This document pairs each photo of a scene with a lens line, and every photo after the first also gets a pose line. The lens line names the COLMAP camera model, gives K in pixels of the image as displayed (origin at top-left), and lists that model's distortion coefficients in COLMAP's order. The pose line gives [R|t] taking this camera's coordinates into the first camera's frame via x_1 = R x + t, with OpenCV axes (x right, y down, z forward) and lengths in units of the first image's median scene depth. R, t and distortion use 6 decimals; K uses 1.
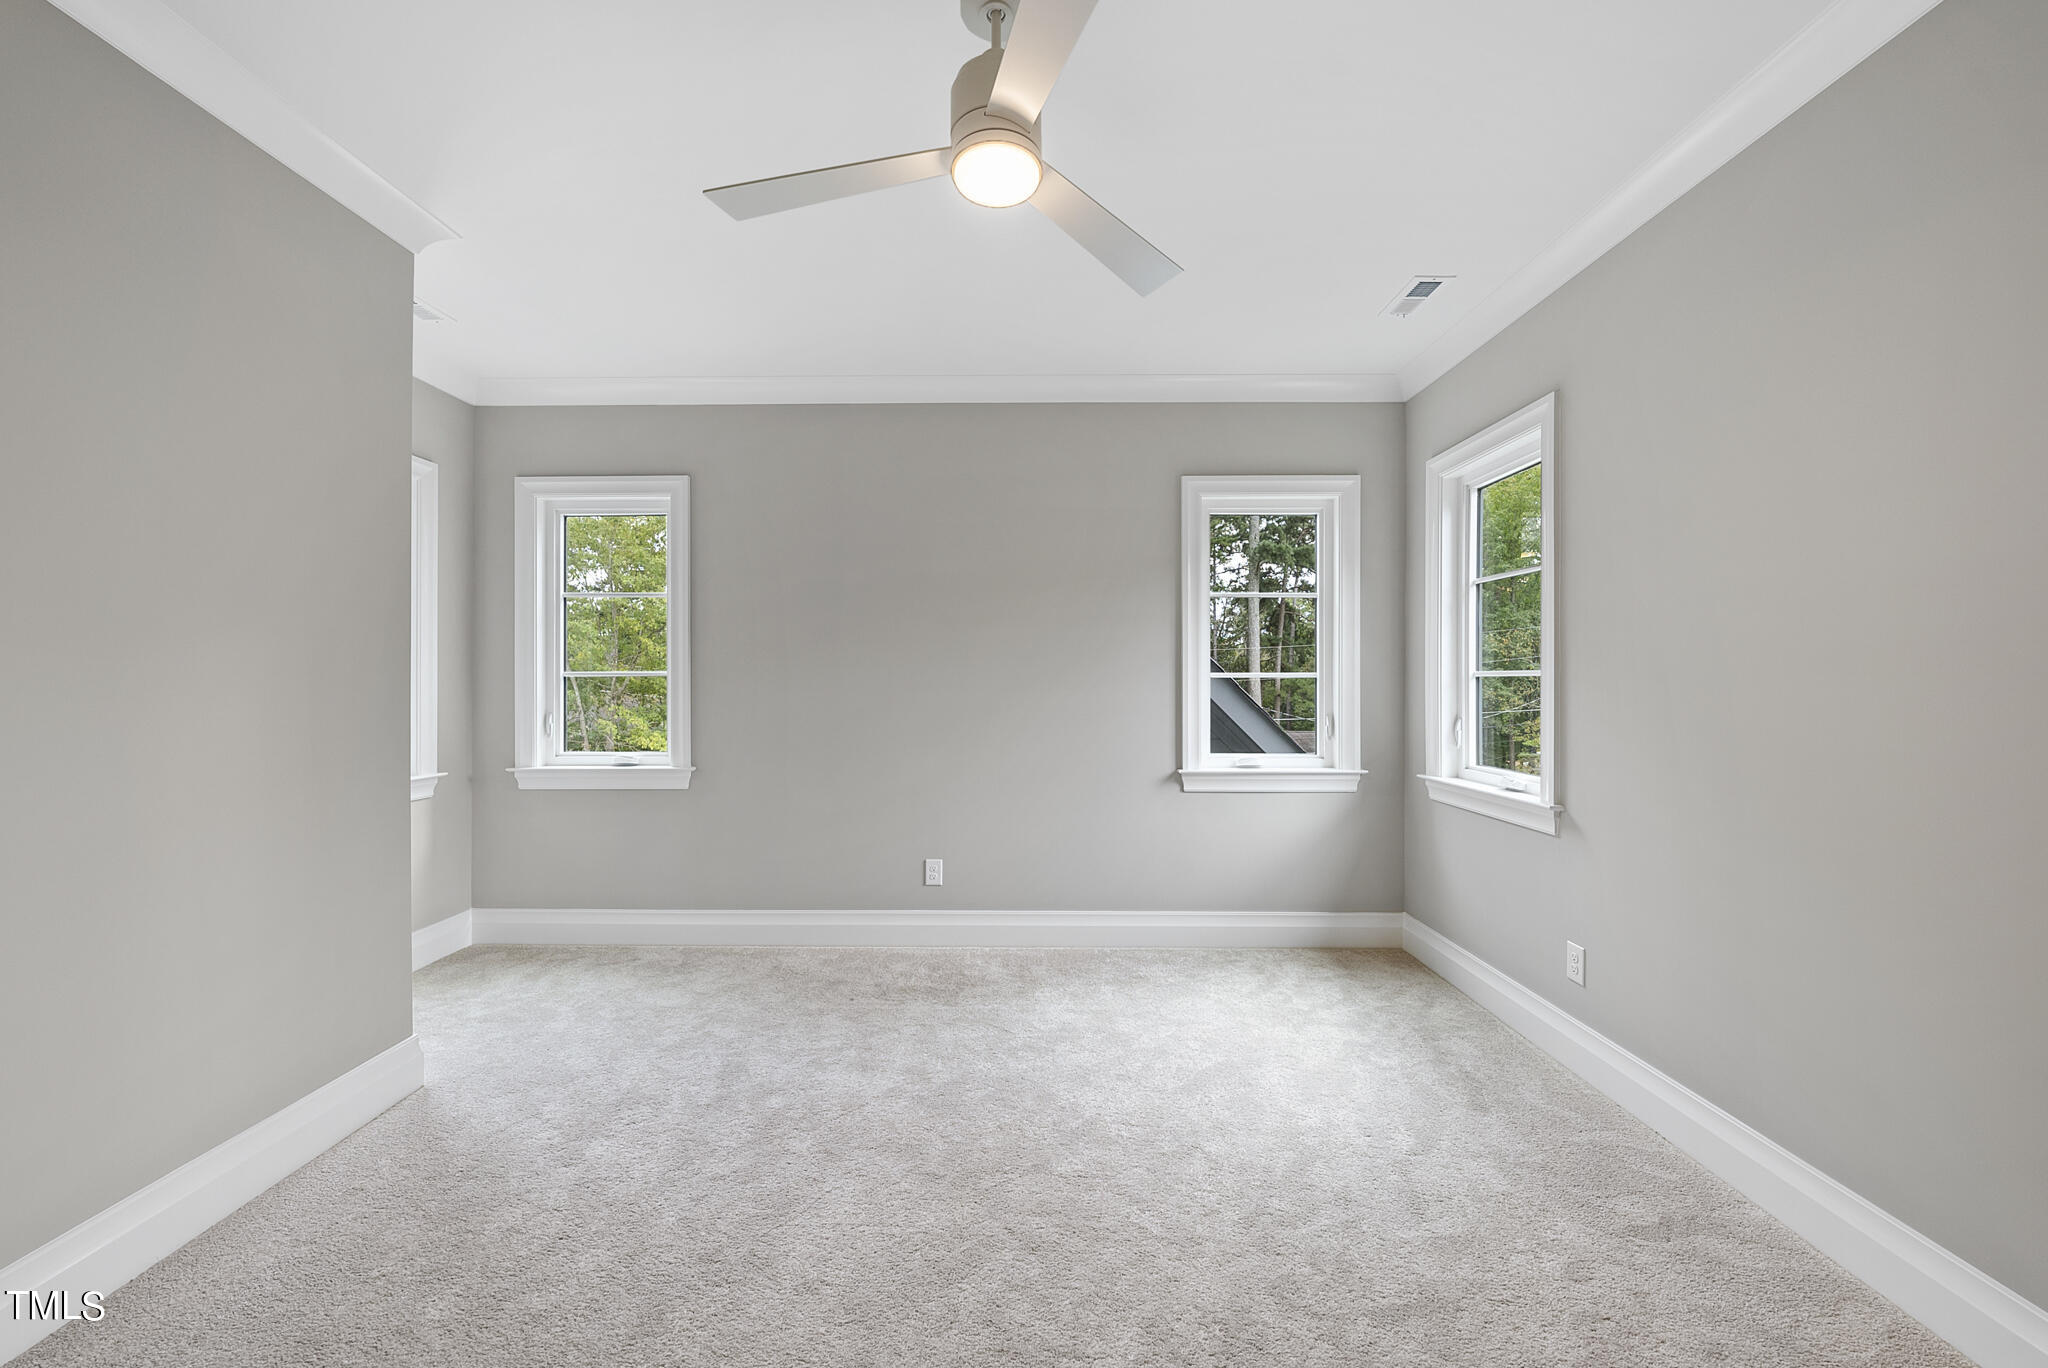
lens RADIAL K [[760.0, 0, 1027.0], [0, 760.0, 678.4], [0, 0, 1]] dist [-0.001772, -0.000221]
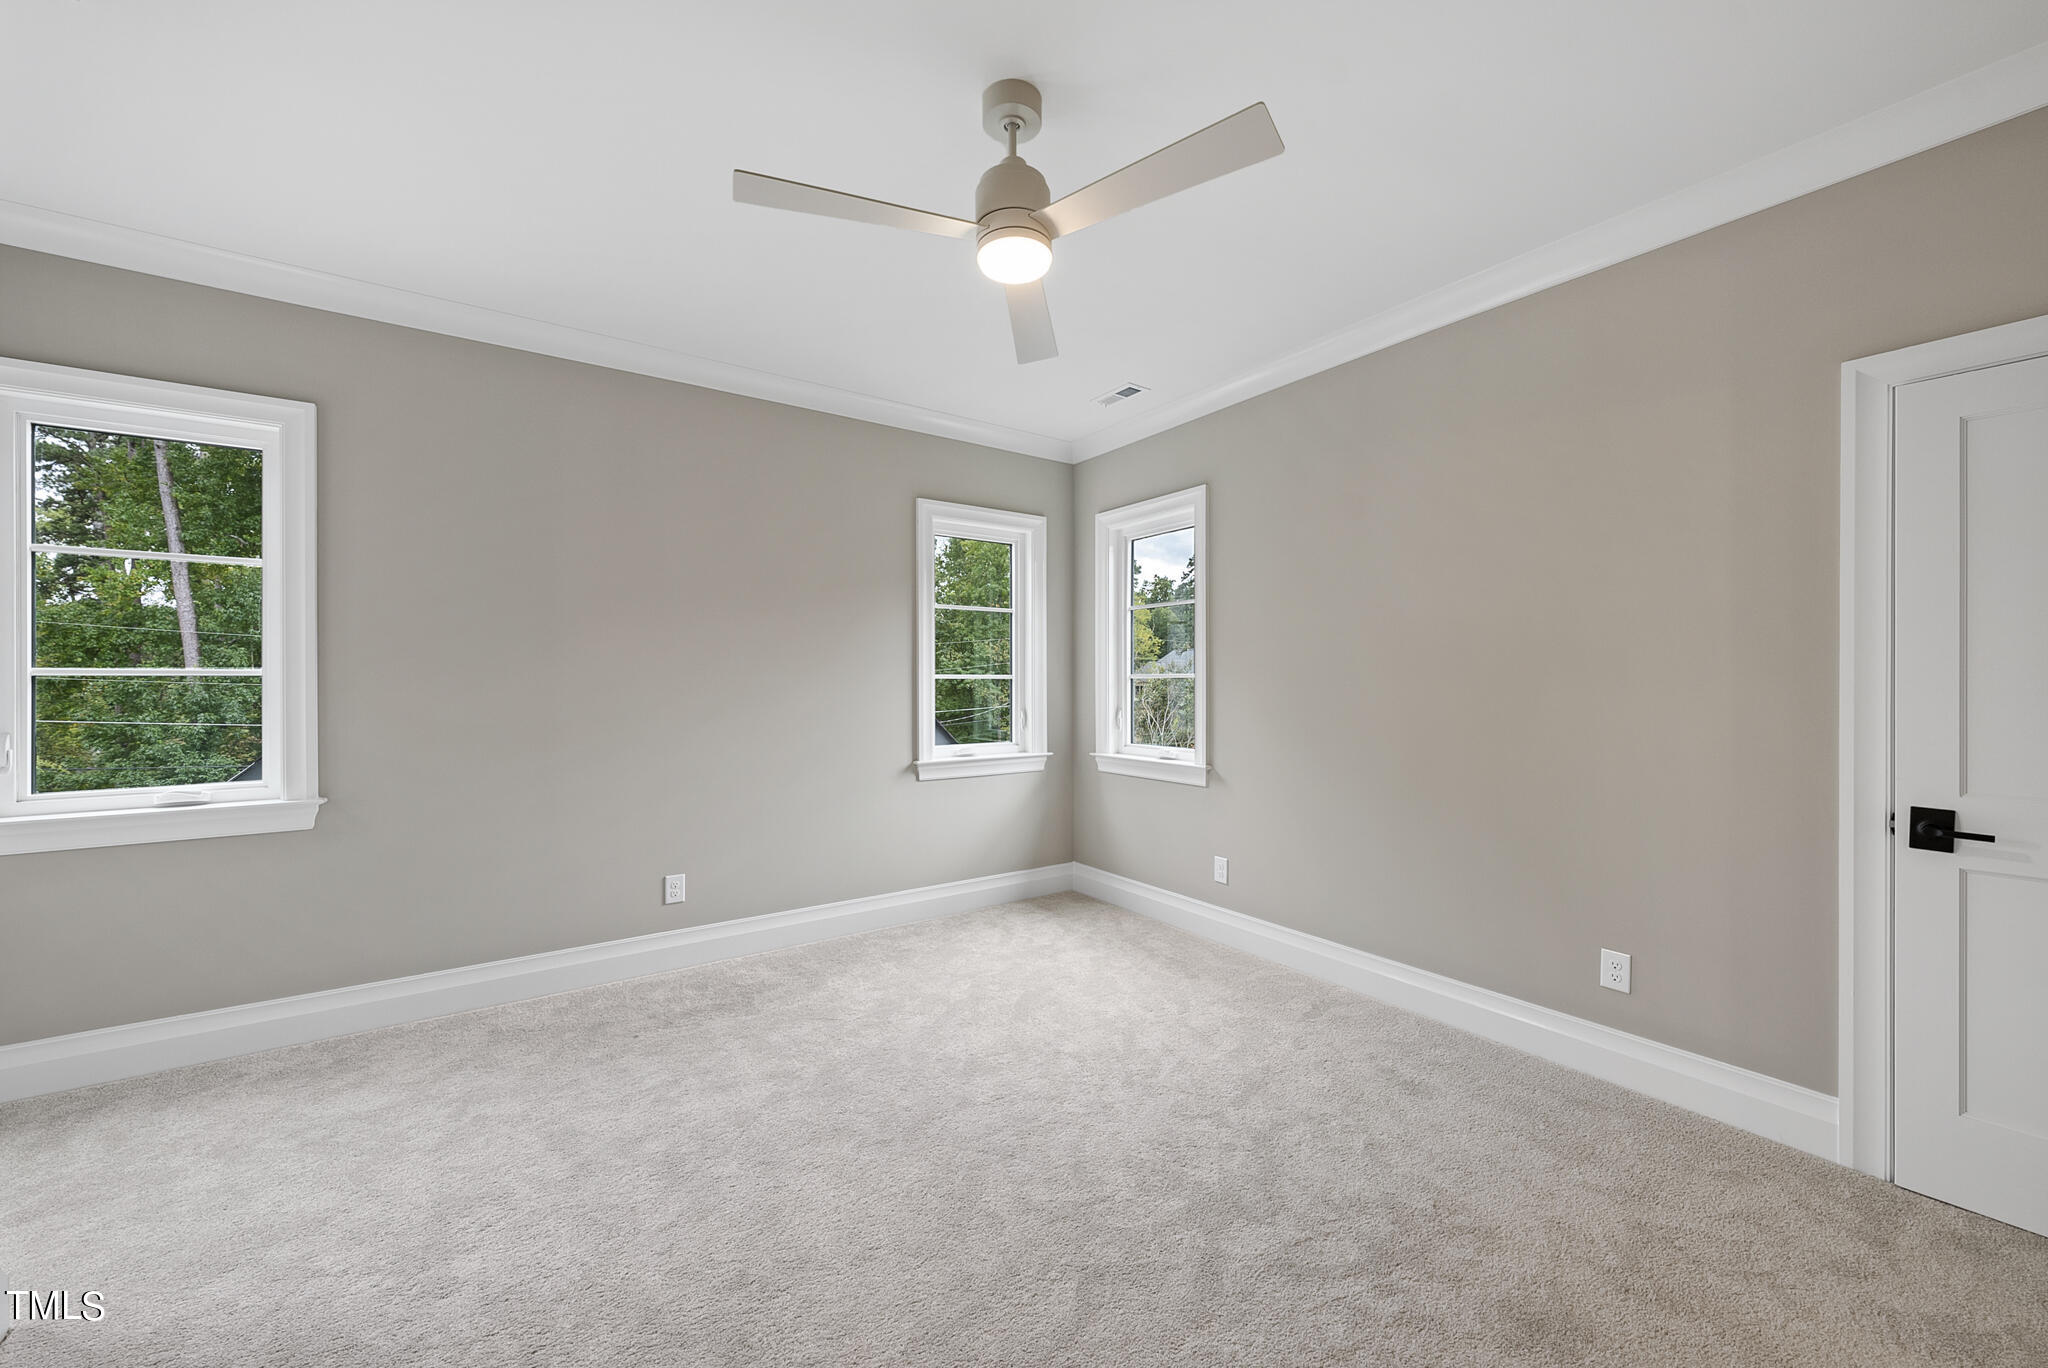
lens RADIAL K [[743.6, 0, 1034.6], [0, 743.6, 677.1], [0, 0, 1]] dist [-0.000382, 0.000191]
pose [[0.819611, 0.002587, 0.572914, -0.311044], [-0.000806, 0.999994, -0.003362, 0.000263], [-0.572919, 0.002294, 0.819609, 0.007509]]
